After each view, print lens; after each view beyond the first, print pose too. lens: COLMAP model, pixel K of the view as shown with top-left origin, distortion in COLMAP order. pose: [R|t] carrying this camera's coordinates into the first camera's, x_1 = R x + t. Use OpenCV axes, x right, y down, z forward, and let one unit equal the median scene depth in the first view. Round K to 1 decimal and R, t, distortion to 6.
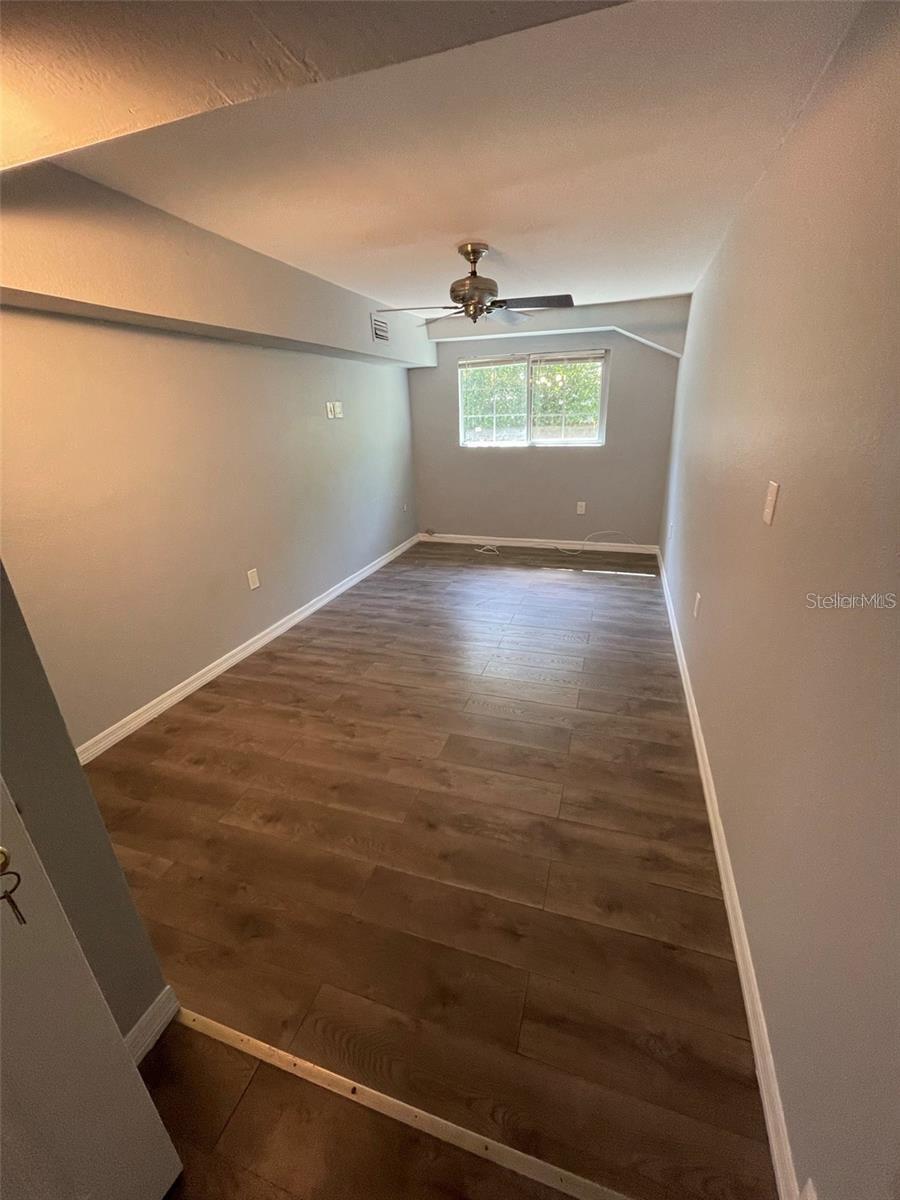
lens RADIAL K [[485.2, 0, 455.8], [0, 485.2, 595.0], [0, 0, 1]] dist [-0.003501, 0.000435]
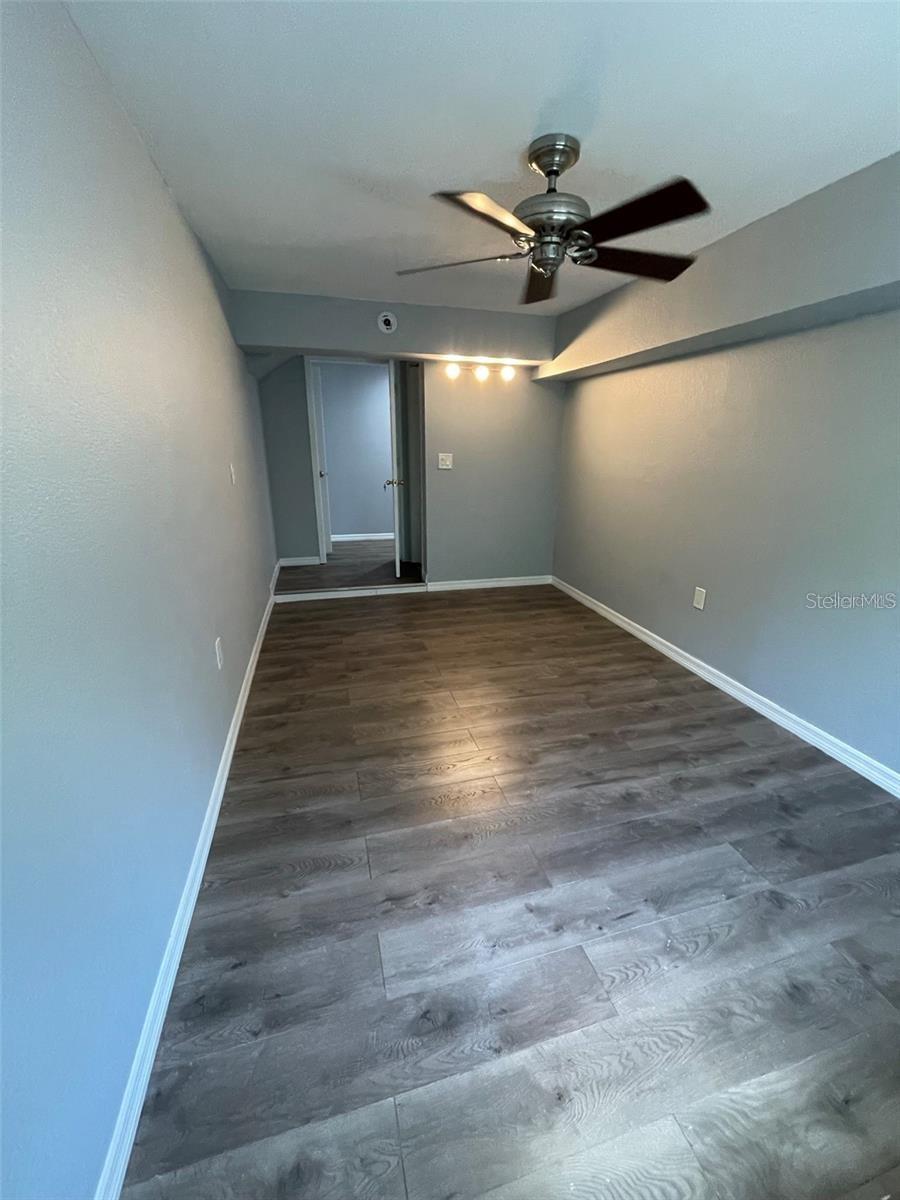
lens RADIAL K [[485.2, 0, 455.8], [0, 485.2, 595.0], [0, 0, 1]] dist [-0.003501, 0.000435]
pose [[-0.833219, 0.188632, -0.519773, 0.471280], [-0.183447, 0.792469, 0.581670, -0.510130], [0.521626, 0.580009, -0.625697, 1.380077]]
